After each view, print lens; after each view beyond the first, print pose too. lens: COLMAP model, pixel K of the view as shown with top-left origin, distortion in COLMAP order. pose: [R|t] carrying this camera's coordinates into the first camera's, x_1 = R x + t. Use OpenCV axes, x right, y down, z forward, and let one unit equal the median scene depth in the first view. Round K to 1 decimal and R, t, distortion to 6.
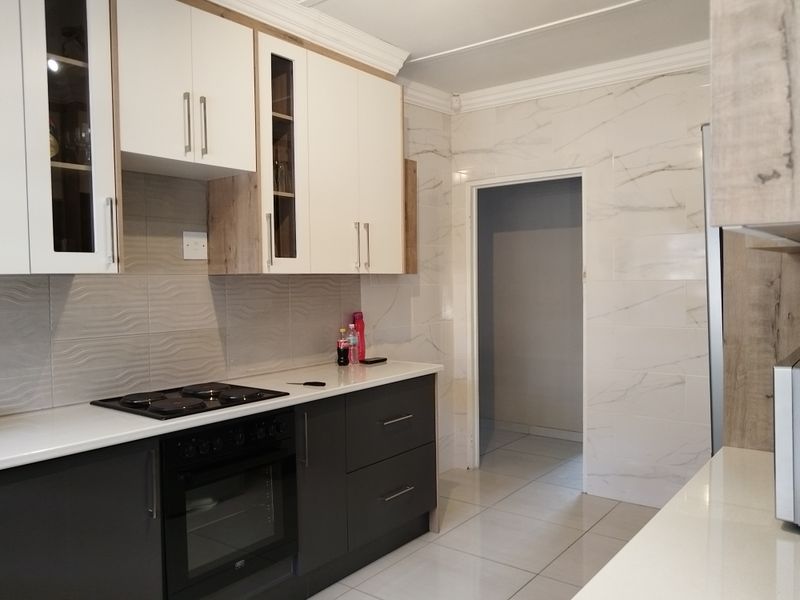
lens RADIAL K [[627.8, 0, 399.1], [0, 627.8, 301.6], [0, 0, 1]] dist [0.002201, -0.003107]
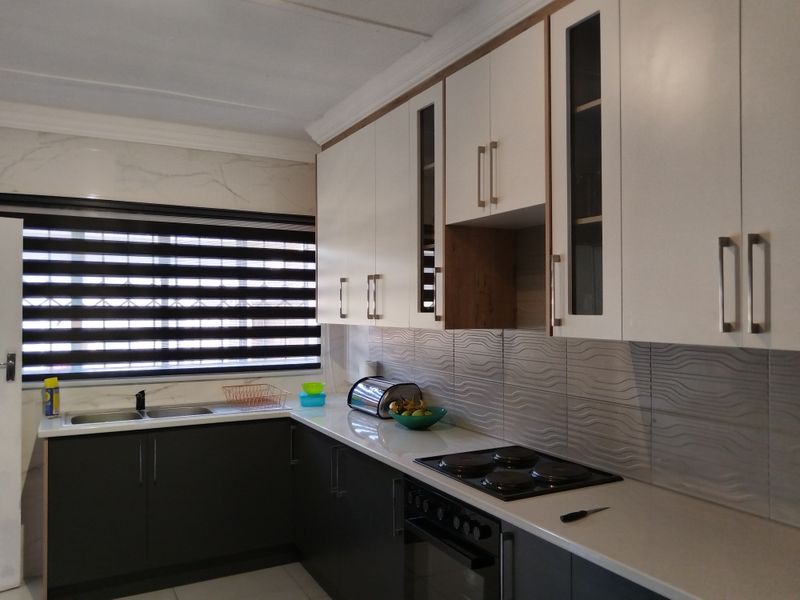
lens RADIAL K [[627.8, 0, 399.1], [0, 627.8, 301.6], [0, 0, 1]] dist [0.002201, -0.003107]
pose [[-0.400771, 0.004103, -0.916169, 0.441812], [-0.027057, 0.999501, 0.016312, -0.076447], [0.915779, 0.031326, -0.400460, 0.933652]]
